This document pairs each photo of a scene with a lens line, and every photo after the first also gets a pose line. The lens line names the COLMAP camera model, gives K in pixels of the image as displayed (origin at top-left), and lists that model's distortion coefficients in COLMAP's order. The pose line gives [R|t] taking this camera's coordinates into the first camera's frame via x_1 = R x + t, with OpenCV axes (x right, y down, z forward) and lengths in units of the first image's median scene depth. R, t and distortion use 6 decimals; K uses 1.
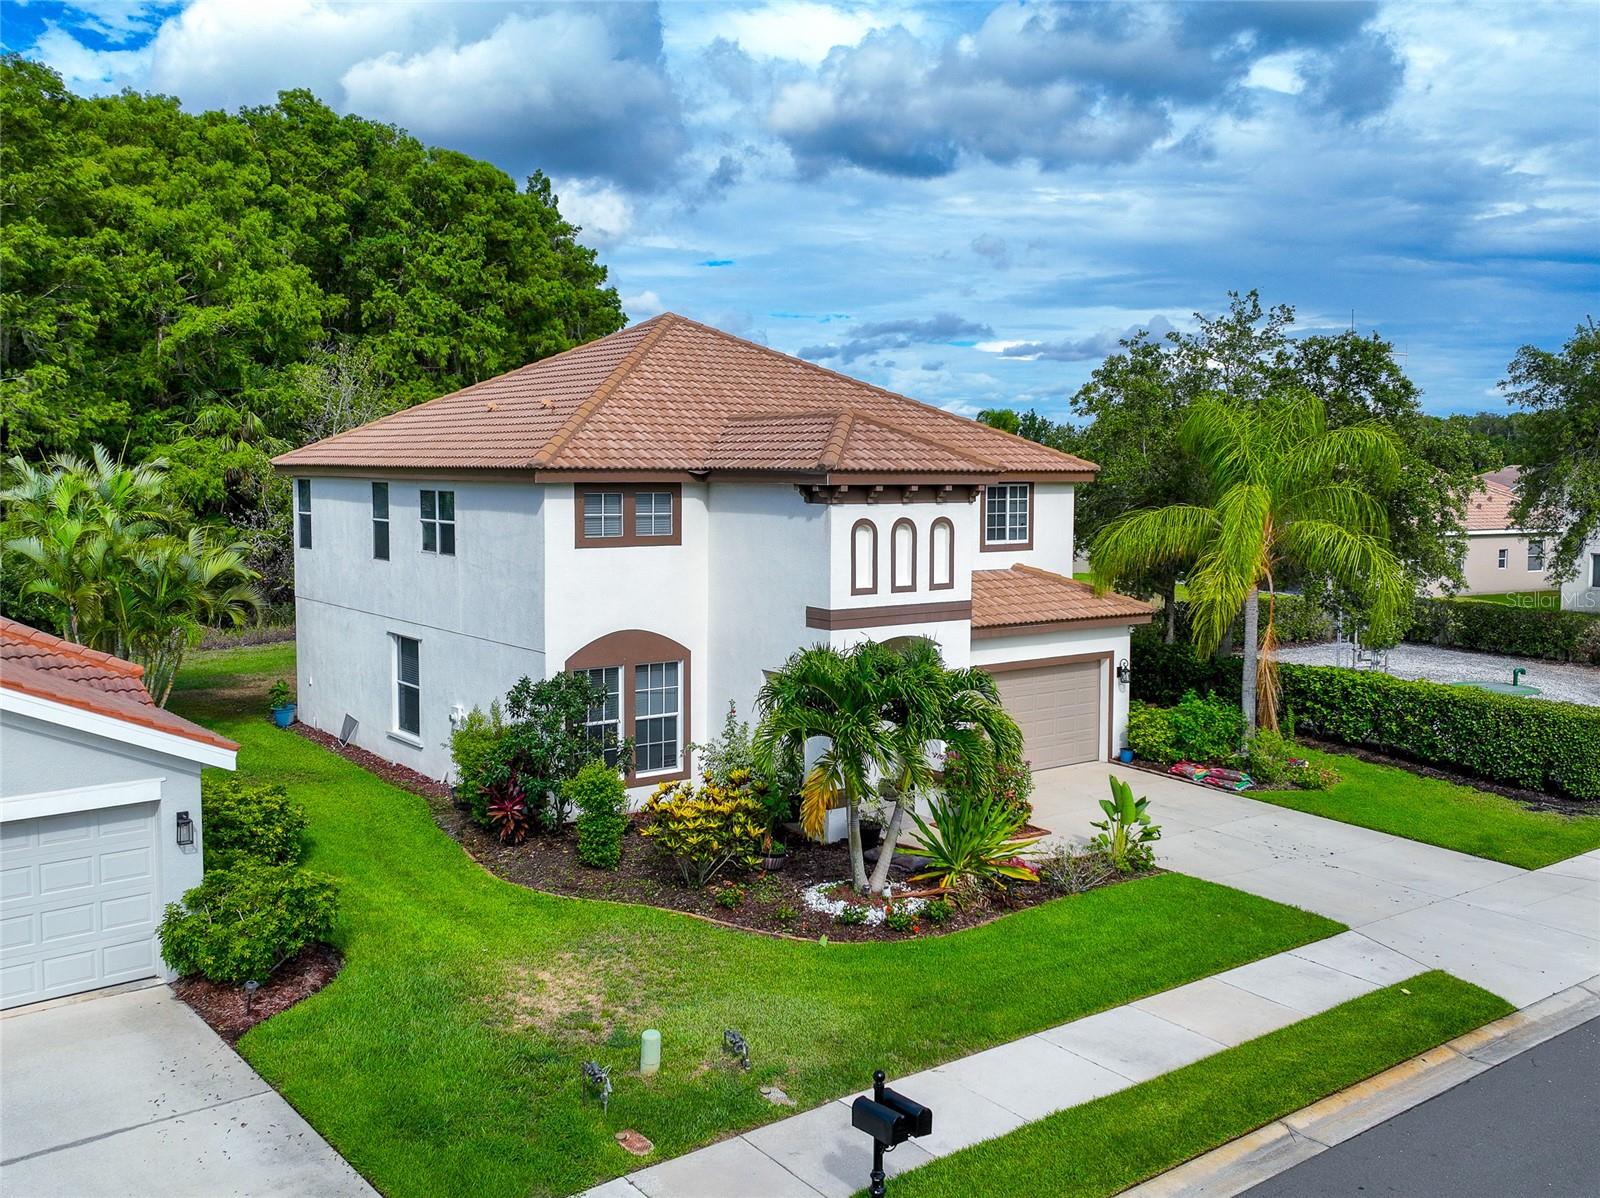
lens RADIAL K [[1395.3, 0, 761.7], [0, 1395.3, 583.7], [0, 0, 1]] dist [0.018331, -0.023064]
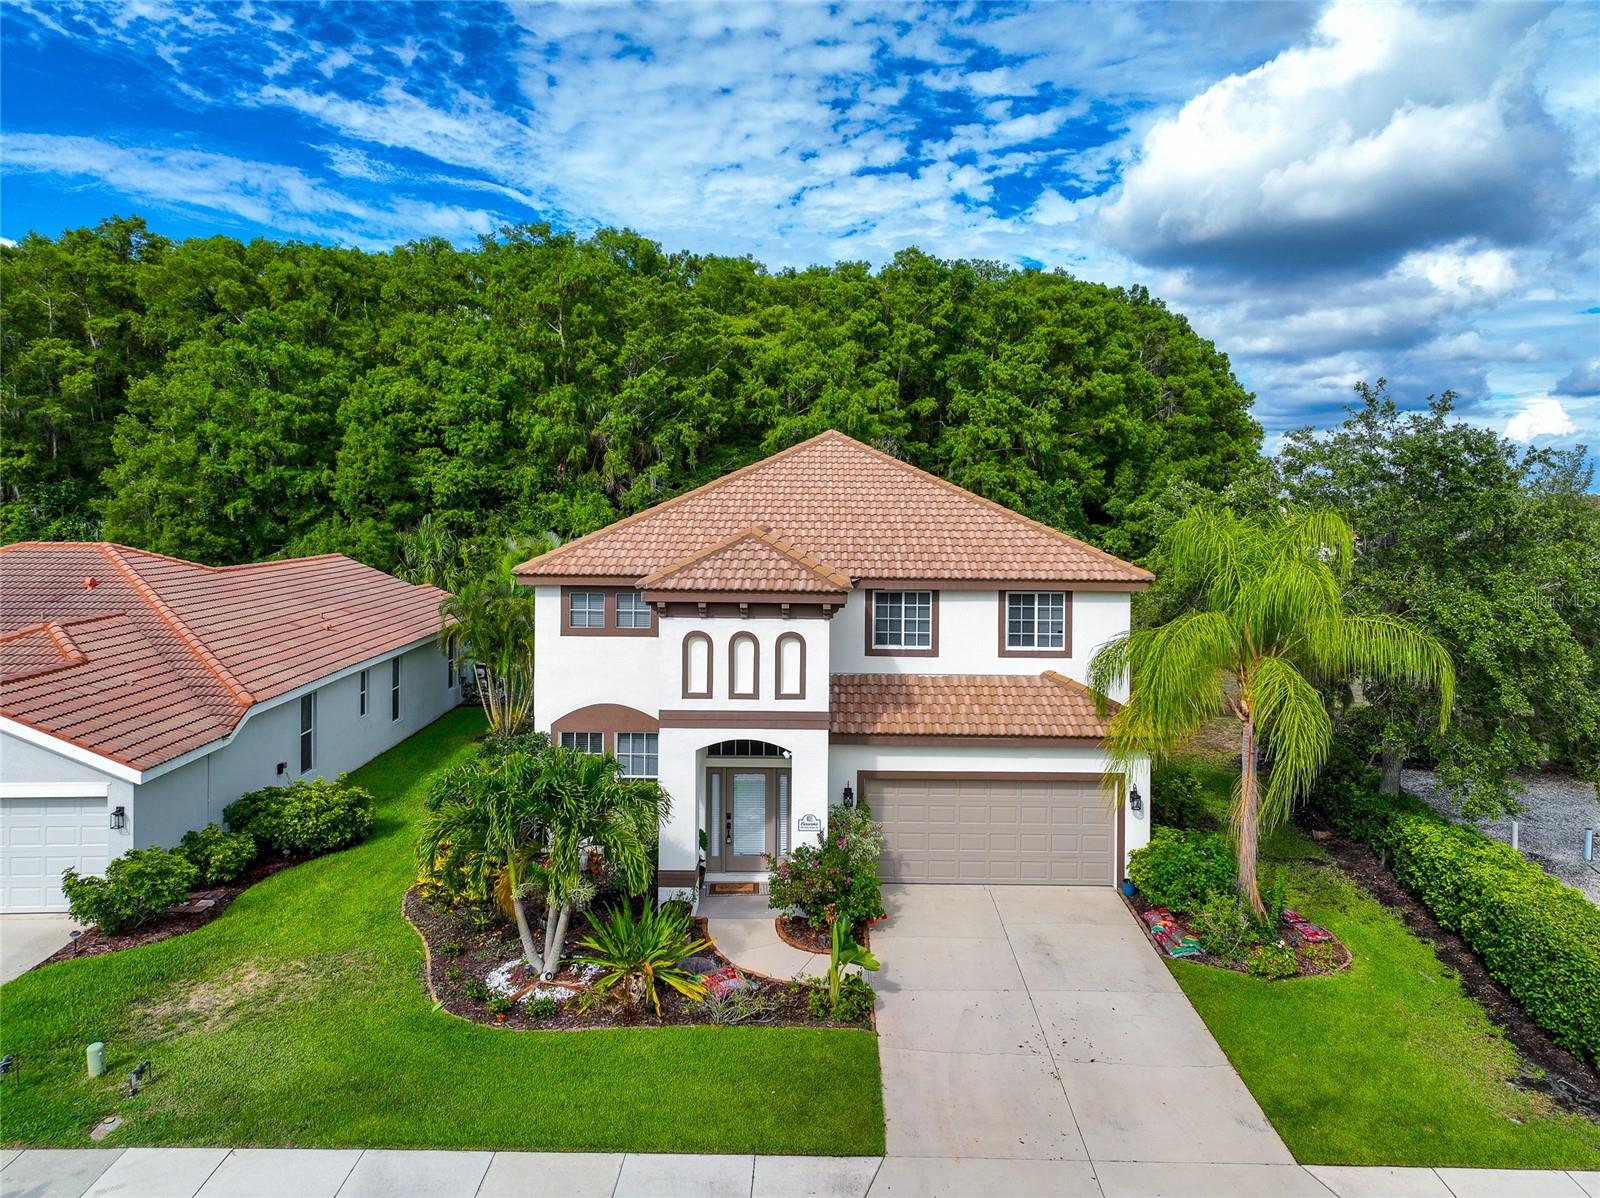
lens RADIAL K [[1097.2, 0, 796.2], [0, 1097.2, 514.1], [0, 0, 1]] dist [0.003960, 0.004717]
pose [[0.804405, 0.008067, -0.594026, 0.616989], [-0.053349, 0.996849, -0.058706, -0.086353], [0.591681, 0.078914, 0.802301, 0.304819]]
